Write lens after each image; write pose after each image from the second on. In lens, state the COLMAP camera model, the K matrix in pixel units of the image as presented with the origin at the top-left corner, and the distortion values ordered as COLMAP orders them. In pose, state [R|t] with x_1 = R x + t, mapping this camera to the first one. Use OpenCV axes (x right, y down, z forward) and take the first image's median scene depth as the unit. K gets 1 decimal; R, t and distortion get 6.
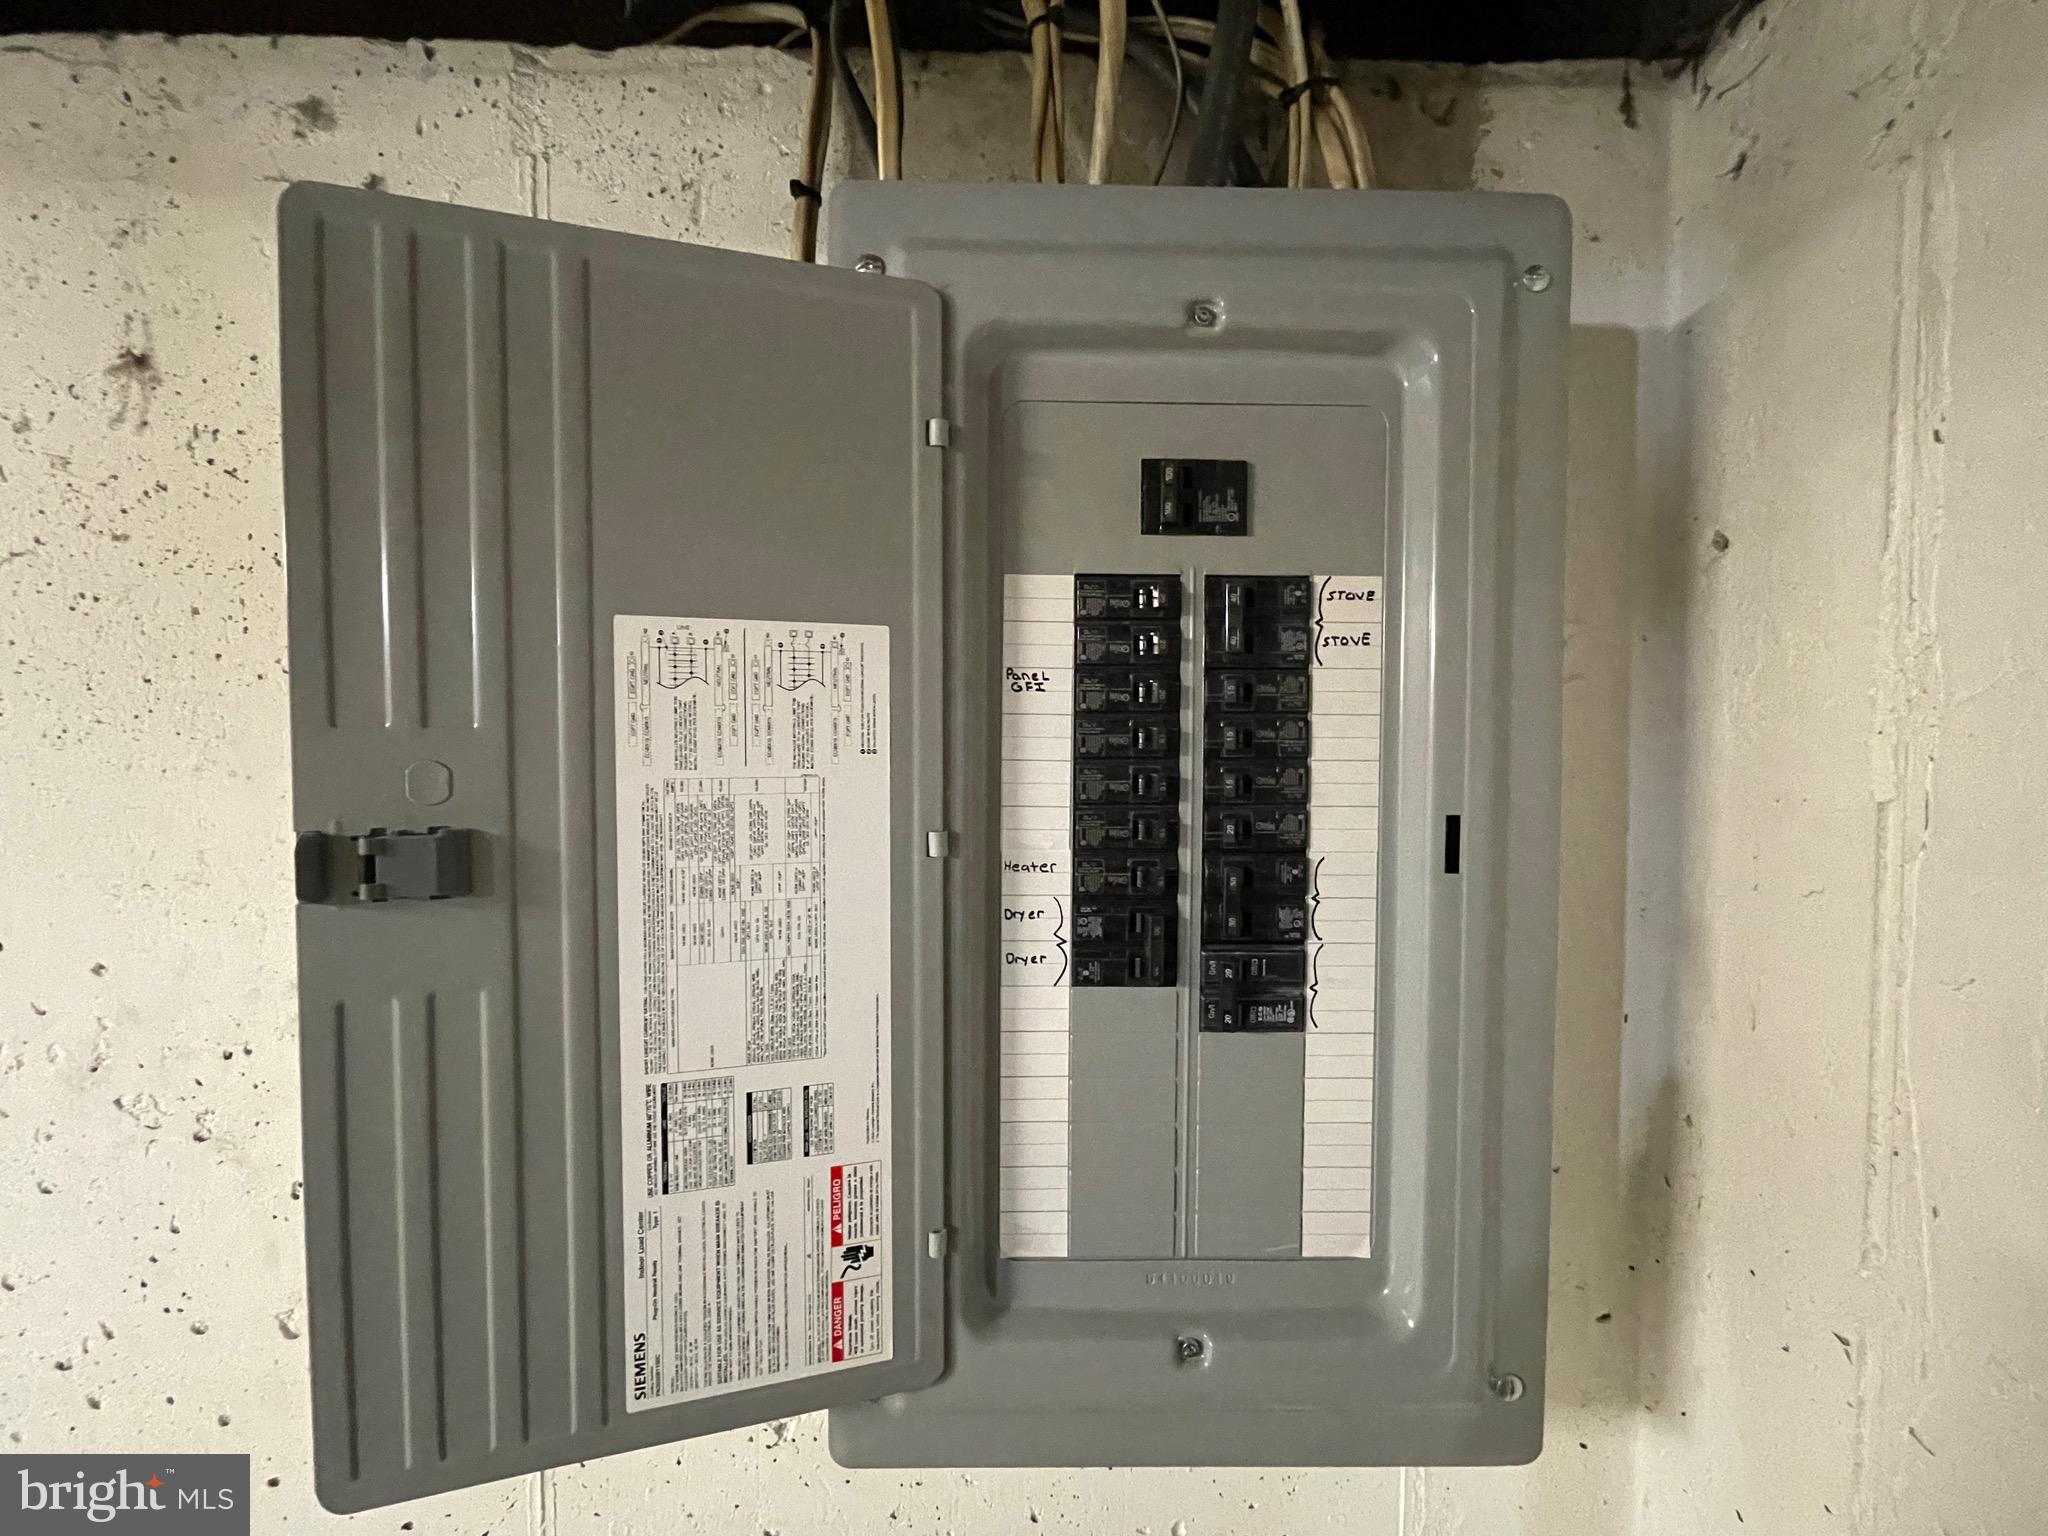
lens RADIAL K [[828.8, 0, 1023.5], [0, 828.8, 783.4], [0, 0, 1]] dist [-0.001712, -0.000153]
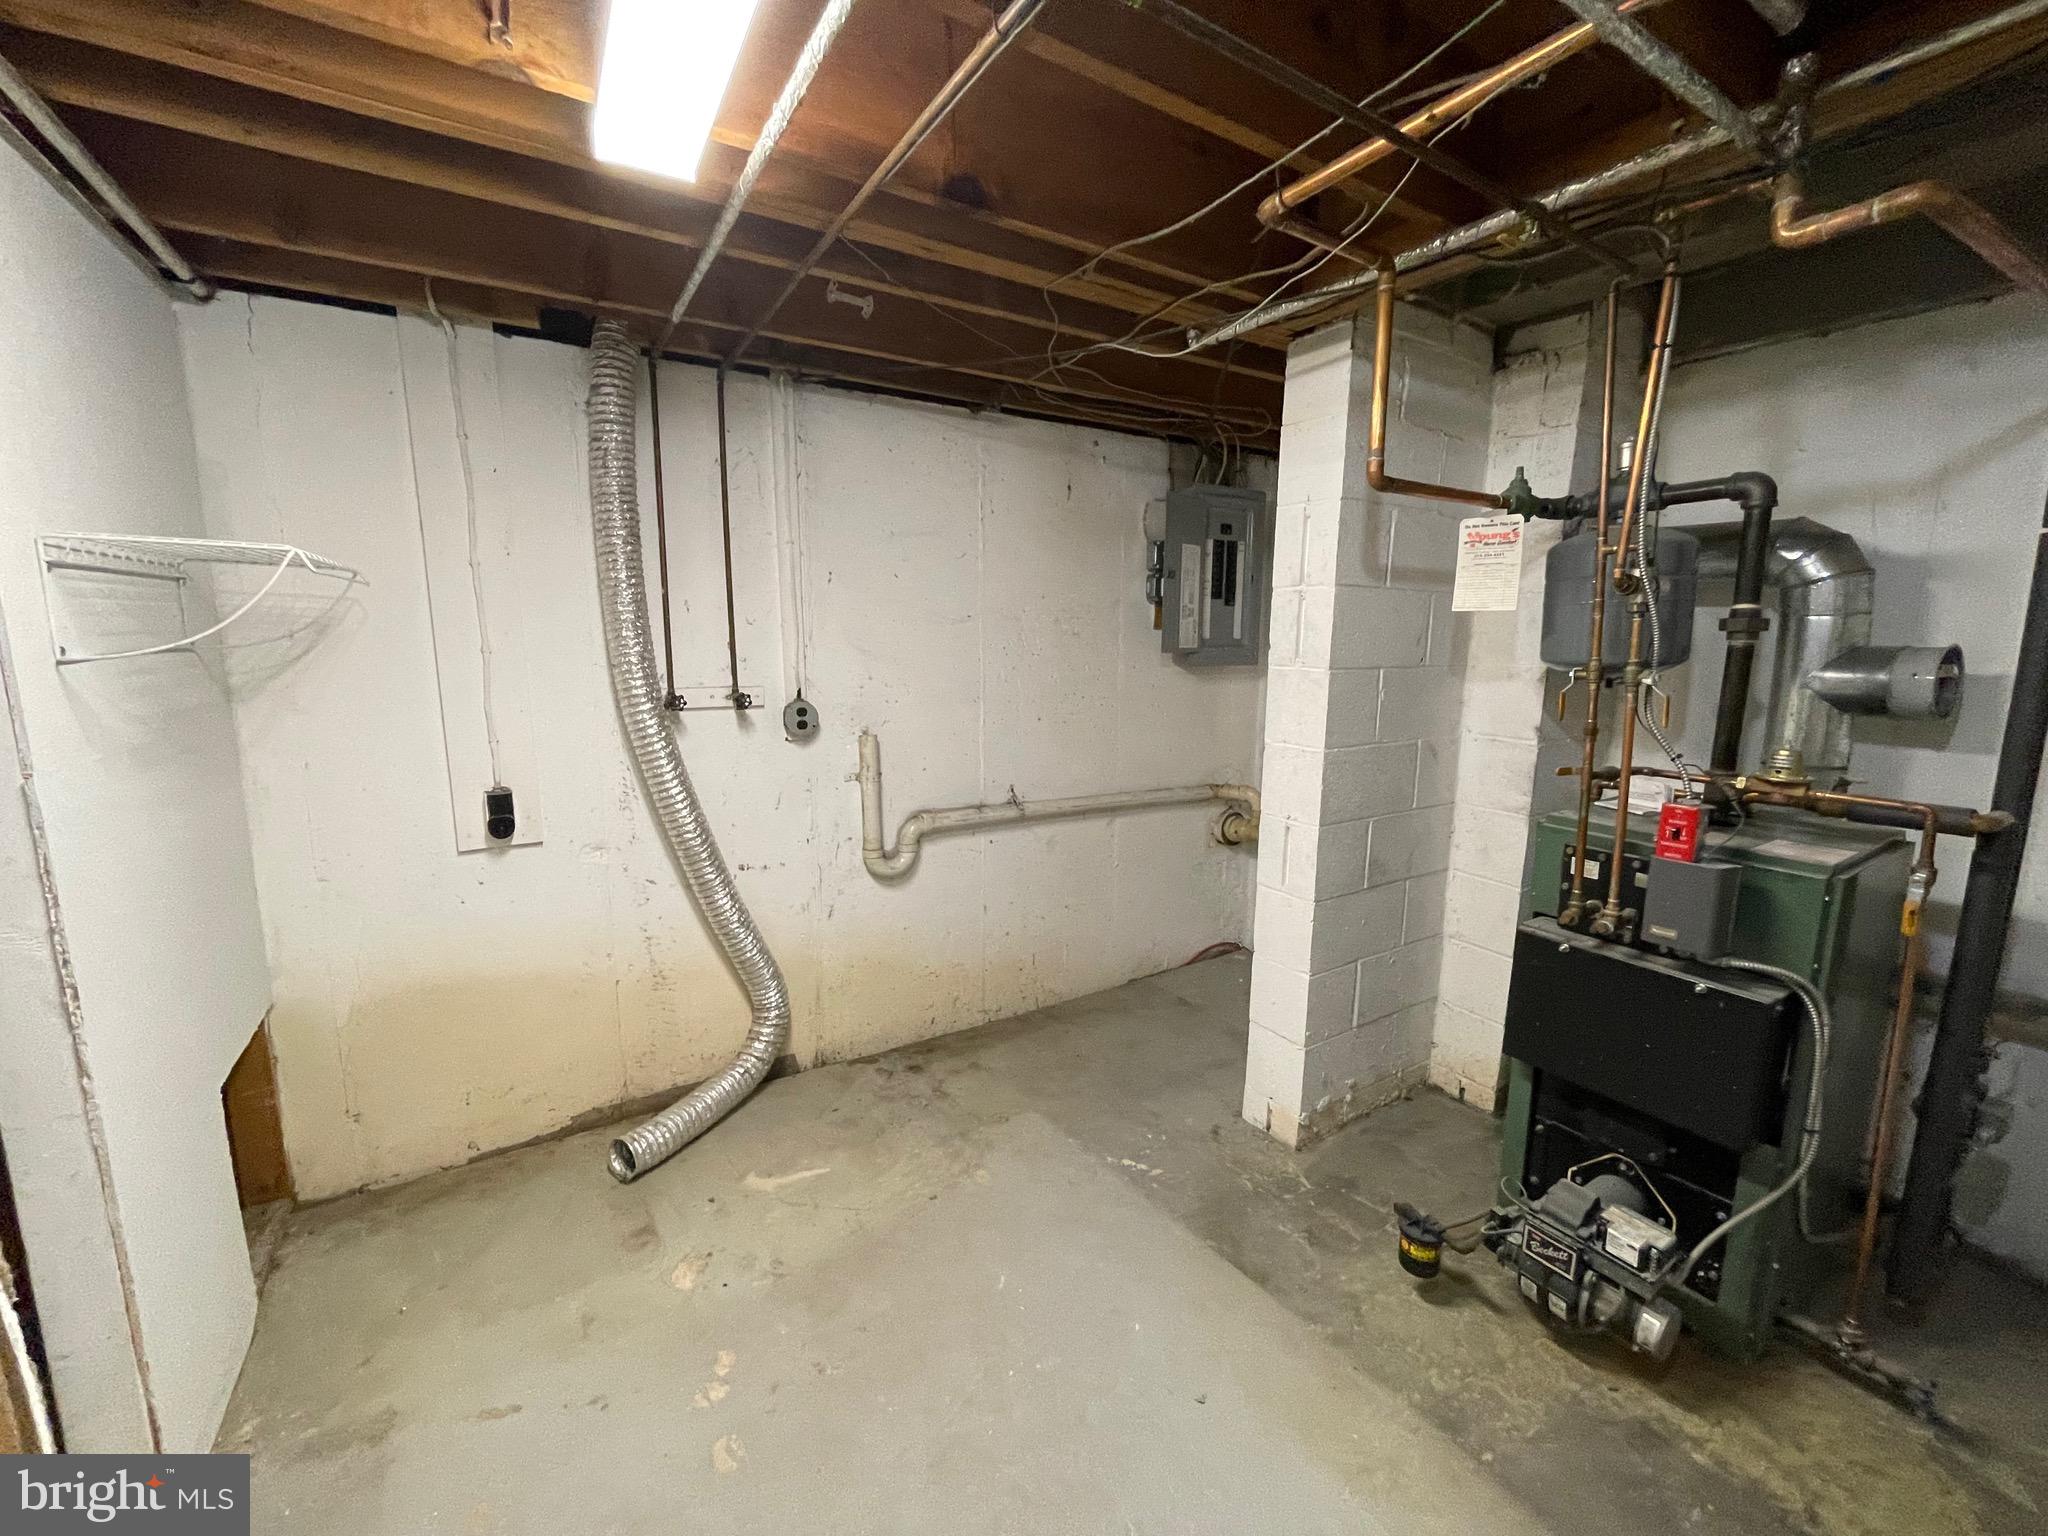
lens RADIAL K [[828.8, 0, 1024.8], [0, 828.8, 764.6], [0, 0, 1]] dist [-0.001712, -0.000153]
pose [[0.867169, -0.080877, 0.491403, -4.928361], [0.017266, 0.991014, 0.132636, 0.684267], [-0.497715, -0.106533, 0.860773, -4.463198]]
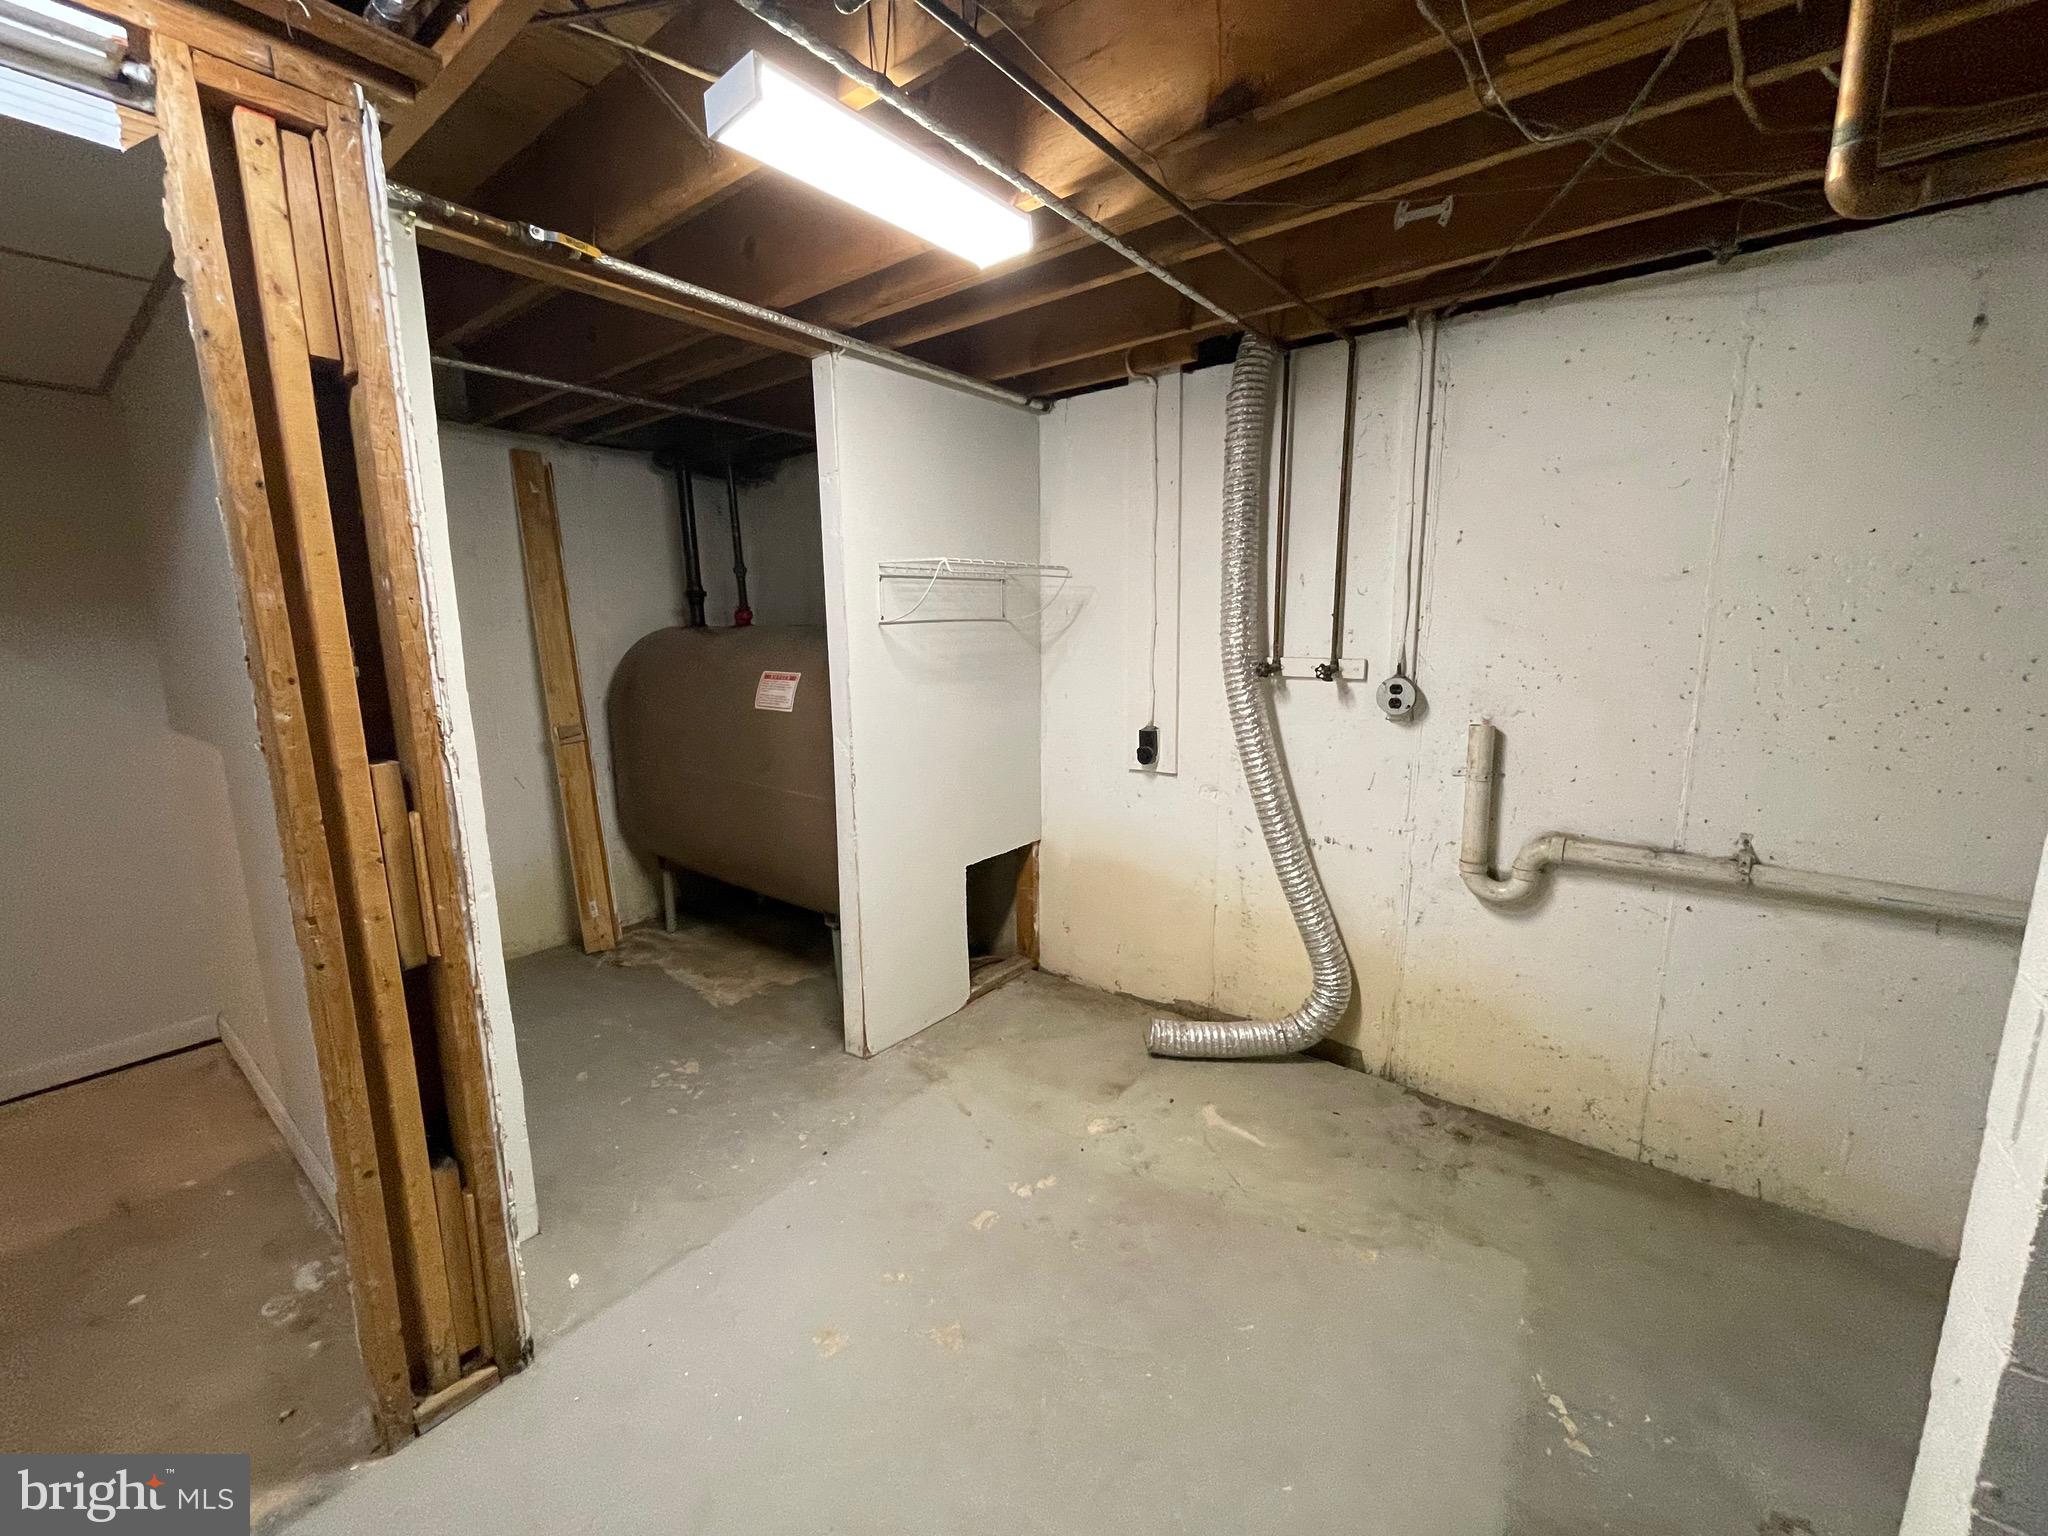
lens RADIAL K [[828.8, 0, 1026.0], [0, 828.8, 765.3], [0, 0, 1]] dist [-0.001712, -0.000153]
pose [[0.765128, 0.096318, -0.636633, -1.960540], [-0.007840, 0.990068, 0.140369, 0.809404], [0.643830, -0.102409, 0.758284, -4.281800]]
